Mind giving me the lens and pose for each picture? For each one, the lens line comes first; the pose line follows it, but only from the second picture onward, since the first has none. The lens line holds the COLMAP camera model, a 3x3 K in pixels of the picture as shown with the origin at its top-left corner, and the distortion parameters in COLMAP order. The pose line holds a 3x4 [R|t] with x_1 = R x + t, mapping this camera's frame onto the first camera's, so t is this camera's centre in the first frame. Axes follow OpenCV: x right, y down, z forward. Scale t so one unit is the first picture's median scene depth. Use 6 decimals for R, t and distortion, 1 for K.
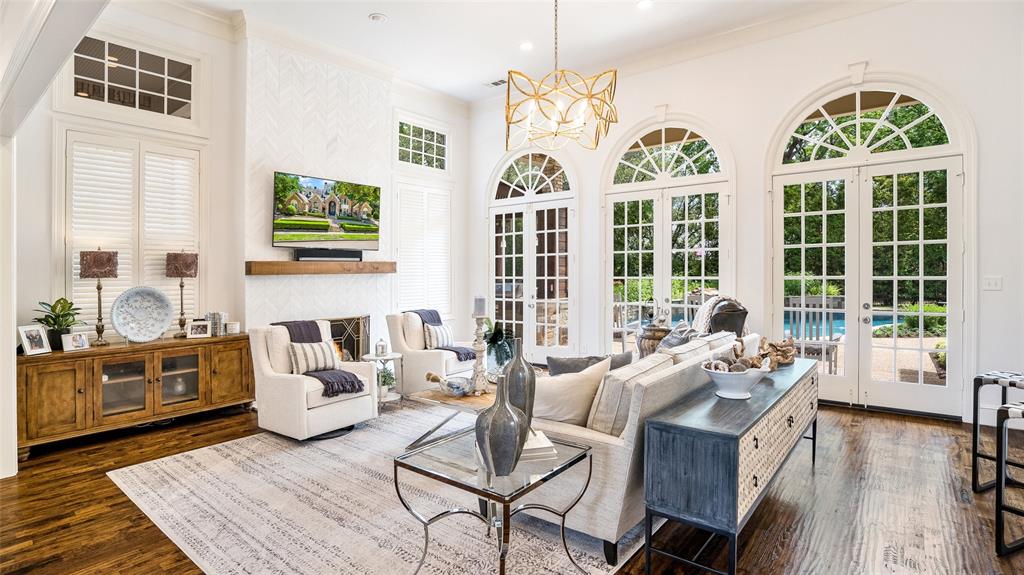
lens RADIAL K [[498.2, 0, 506.0], [0, 498.2, 270.8], [0, 0, 1]] dist [-0.037543, 0.008885]
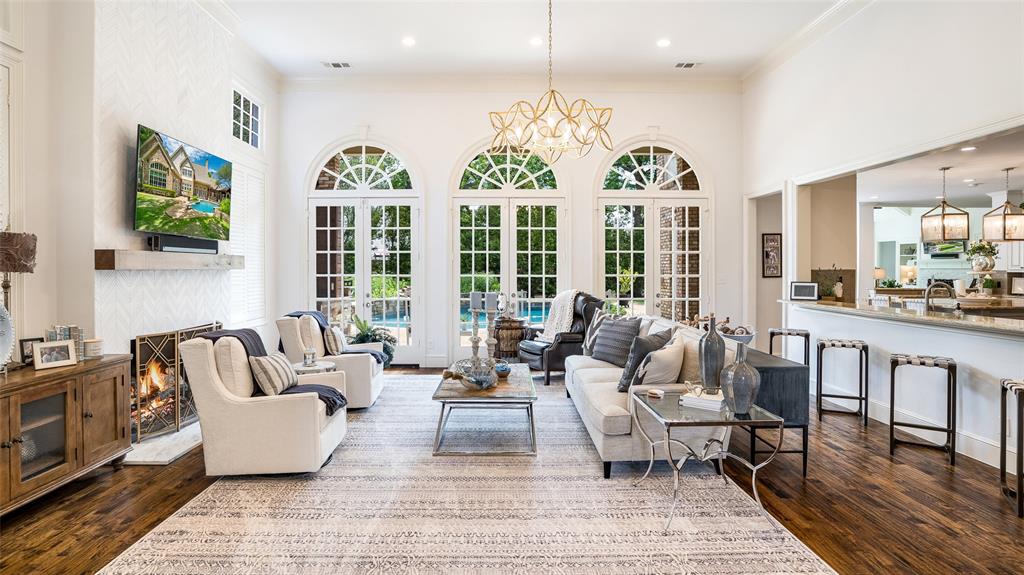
lens RADIAL K [[498.2, 0, 509.0], [0, 498.2, 271.6], [0, 0, 1]] dist [-0.037543, 0.008885]
pose [[0.778370, 0.006112, 0.627776, -0.510587], [-0.006508, 0.999977, -0.001668, 0.008786], [-0.627772, -0.002787, 0.778392, 0.124900]]
